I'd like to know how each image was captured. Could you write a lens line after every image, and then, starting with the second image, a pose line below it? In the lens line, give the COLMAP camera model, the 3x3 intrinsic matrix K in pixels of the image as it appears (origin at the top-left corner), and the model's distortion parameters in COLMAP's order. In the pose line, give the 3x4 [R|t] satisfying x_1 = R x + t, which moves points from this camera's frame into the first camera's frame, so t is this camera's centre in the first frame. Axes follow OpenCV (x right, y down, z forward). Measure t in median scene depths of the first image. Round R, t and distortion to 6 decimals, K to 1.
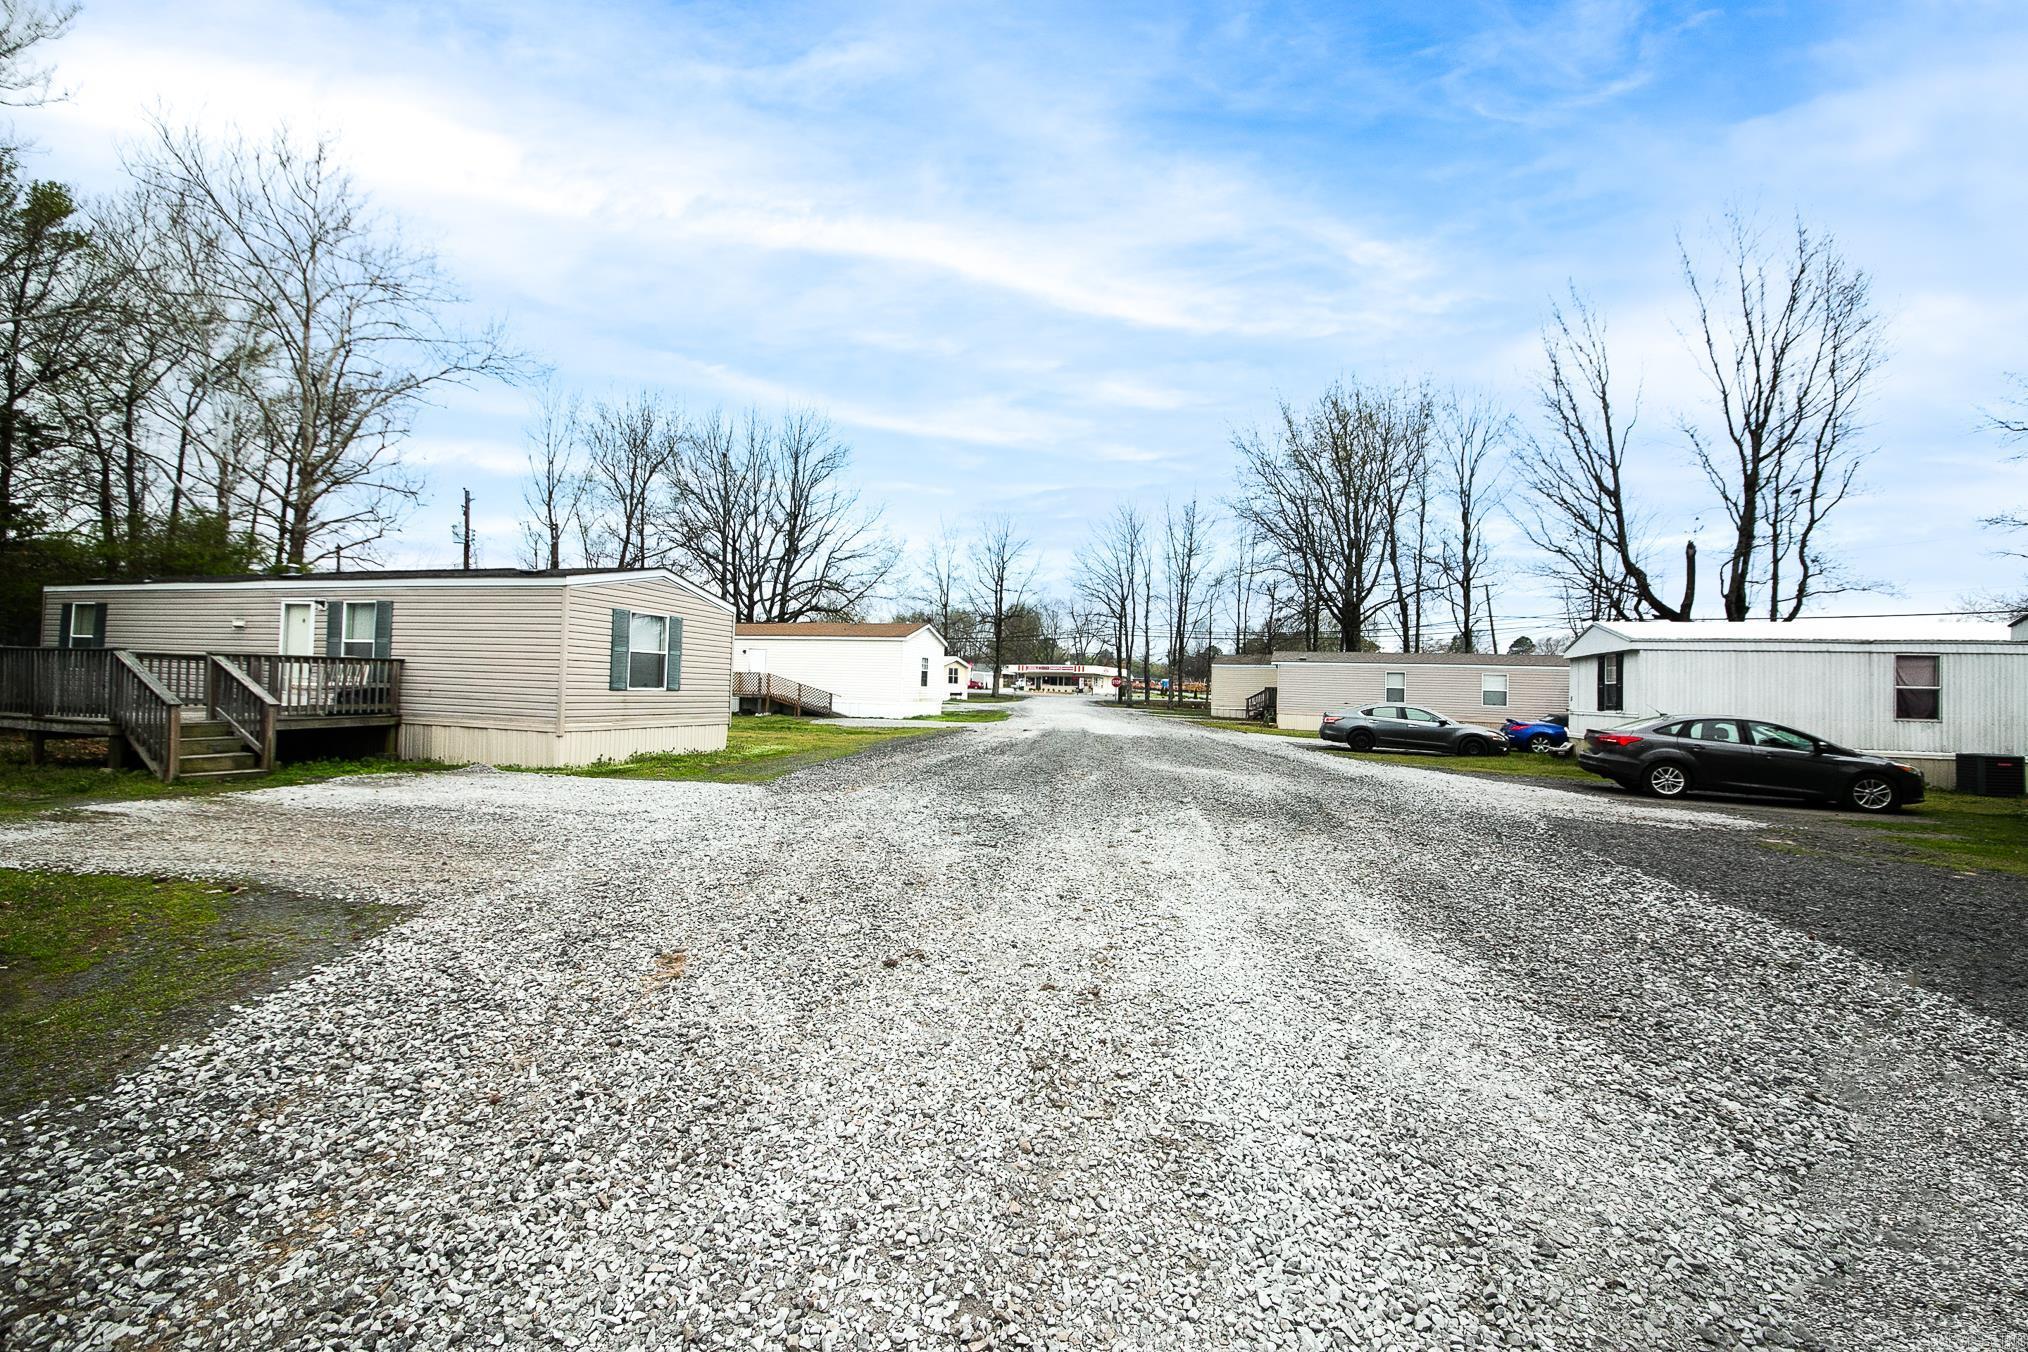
lens RADIAL K [[769.4, 0, 1000.9], [0, 769.4, 681.1], [0, 0, 1]] dist [-0.006341, -0.001414]
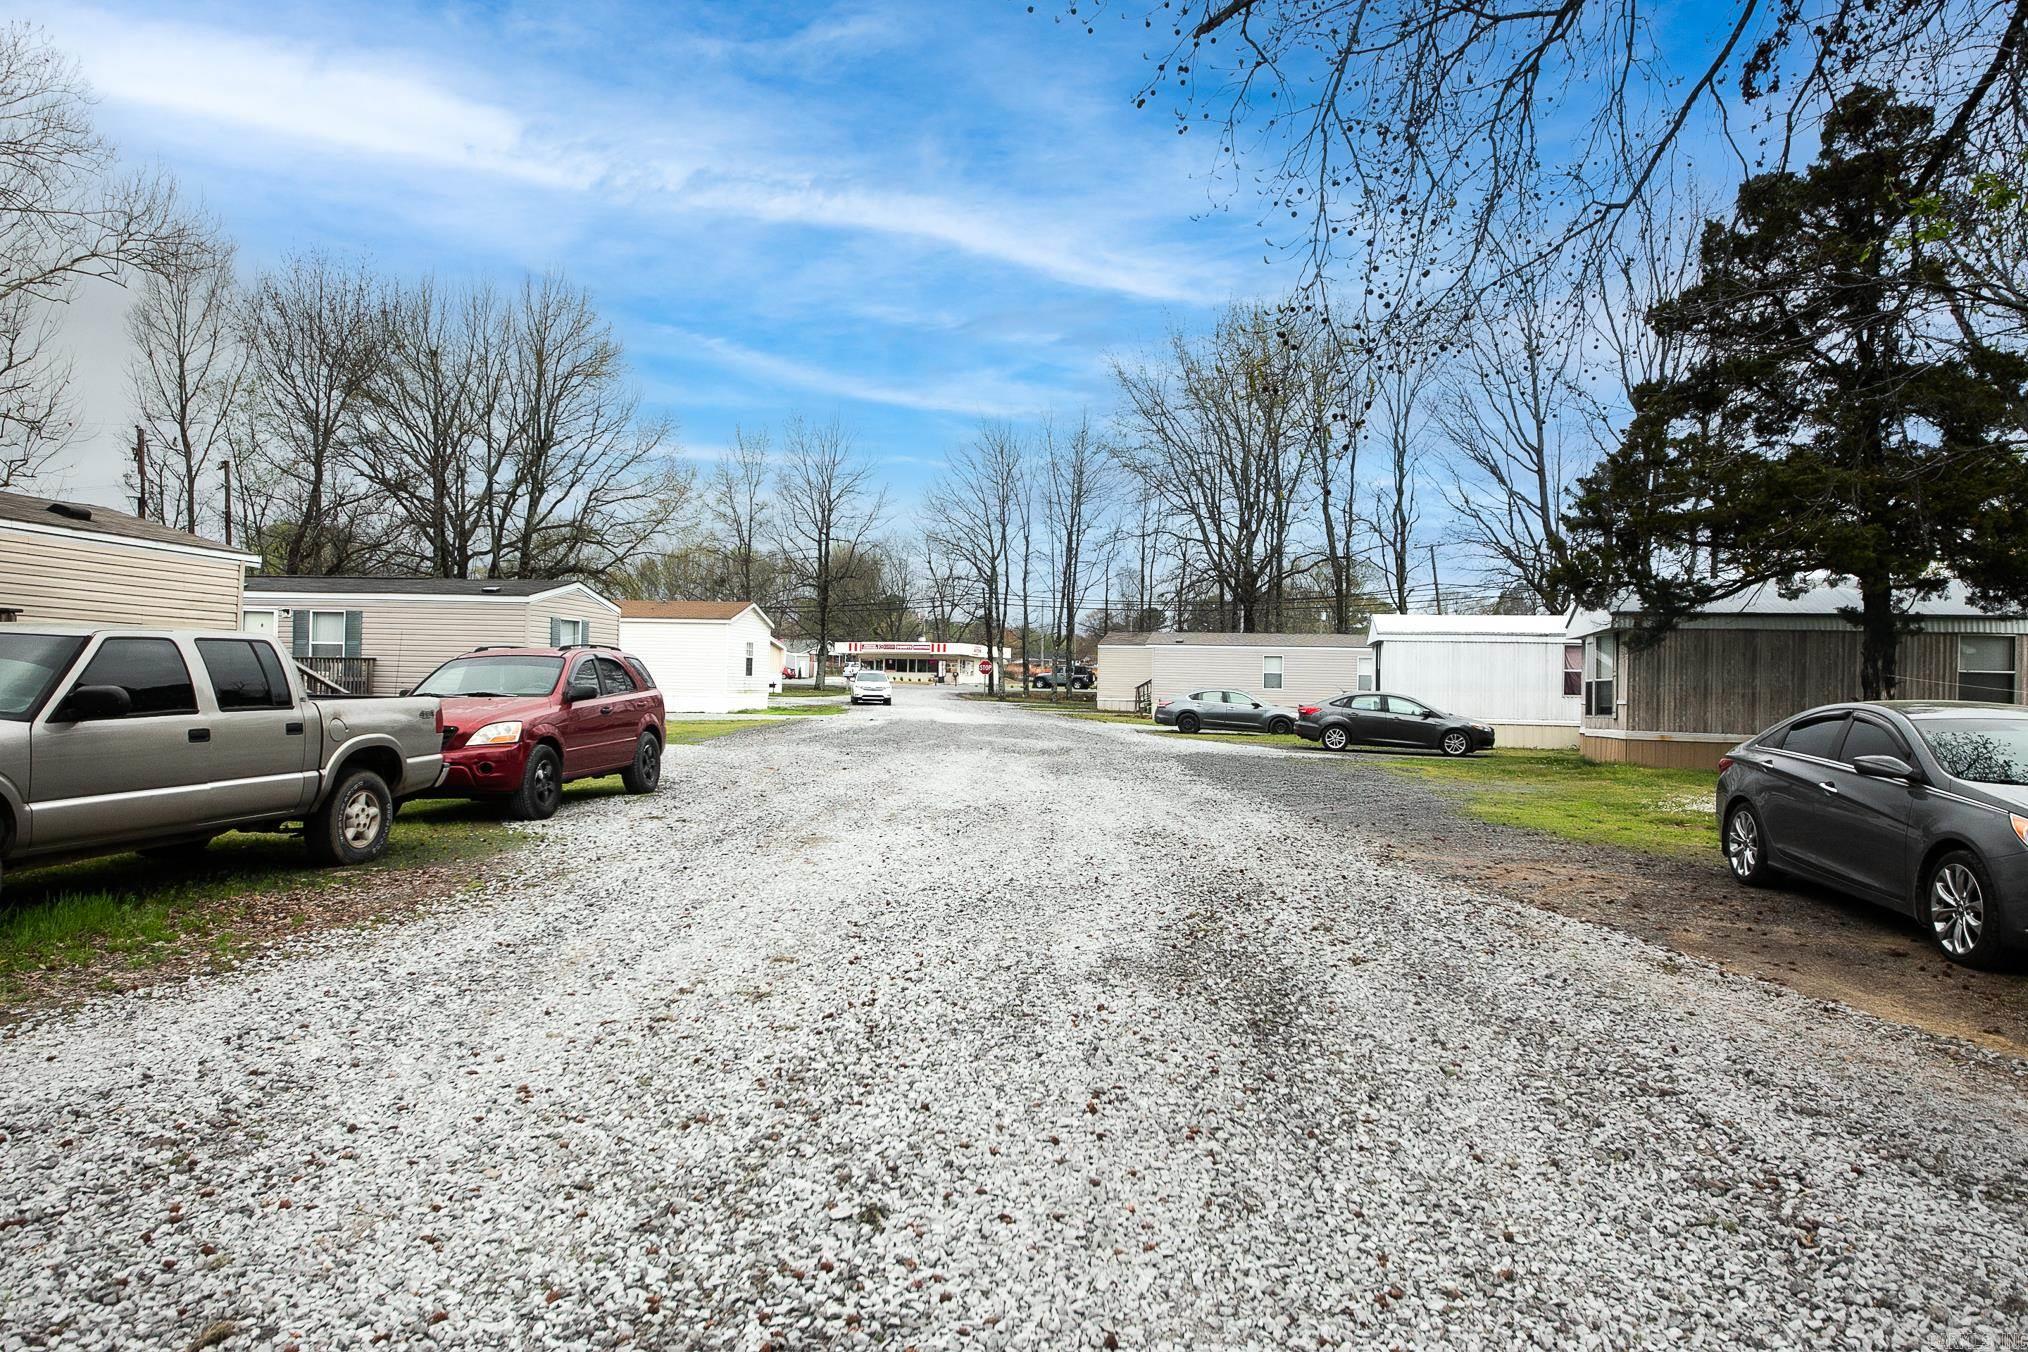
lens RADIAL K [[1349.9, 0, 1019.1], [0, 1349.9, 675.6], [0, 0, 1]] dist [-0.004781, -0.006278]
pose [[0.988119, -0.008375, 0.153462, -0.018954], [0.007035, 0.999932, 0.009273, -0.003007], [-0.153529, -0.008083, 0.988111, -0.308413]]
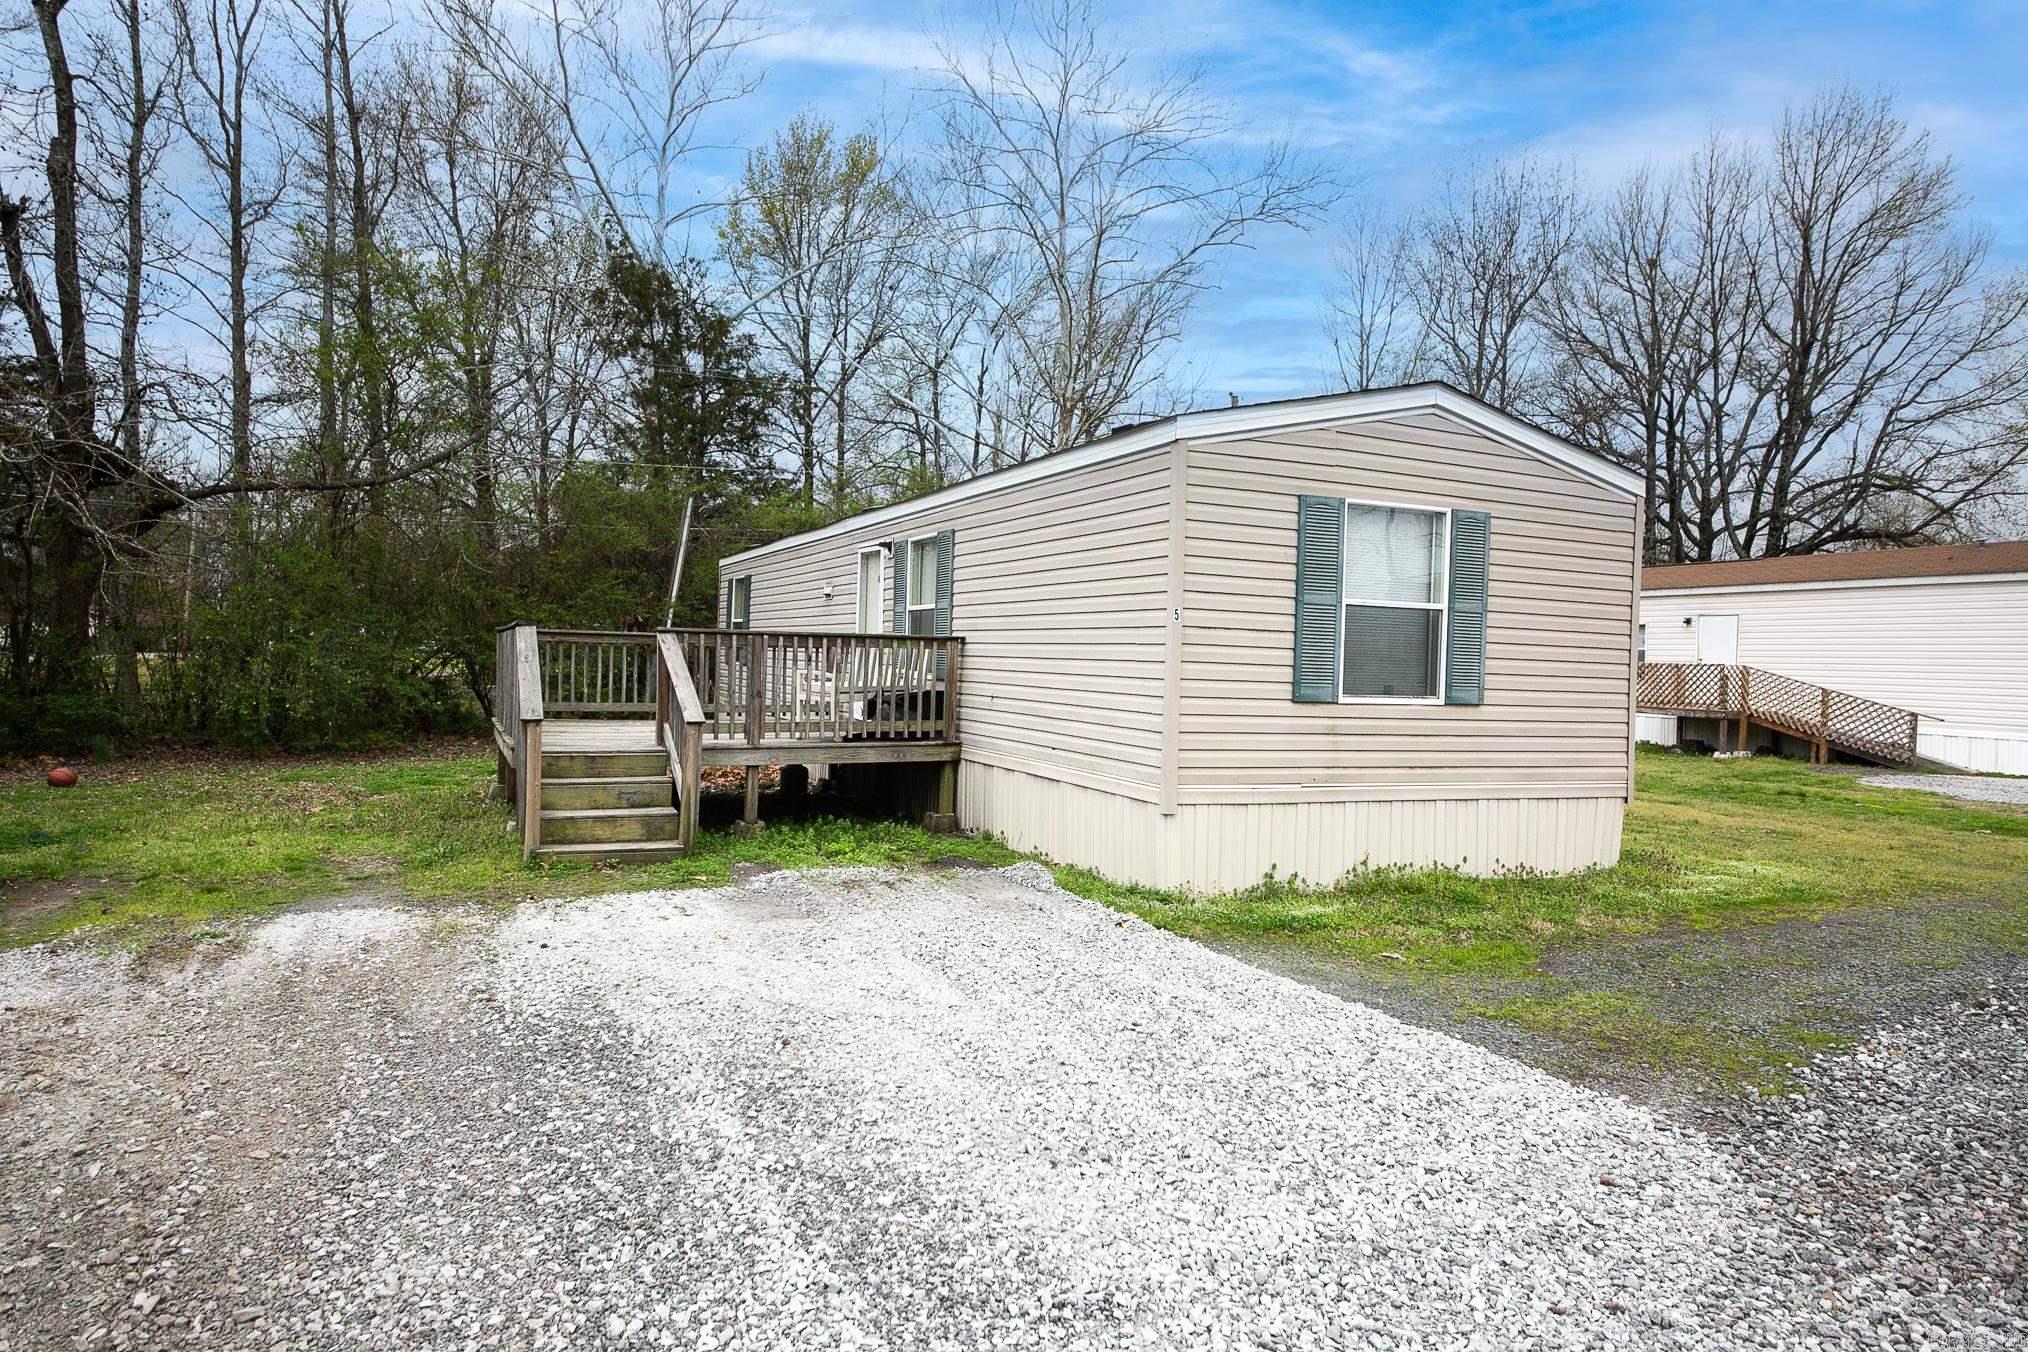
lens RADIAL K [[1188.1, 0, 1021.4], [0, 1188.1, 670.0], [0, 0, 1]] dist [0.005534, 0.000118]
pose [[0.669220, -0.003054, -0.743058, -0.035141], [-0.004376, 0.999958, -0.008051, 0.000128], [0.743051, 0.008640, 0.669179, 0.113584]]
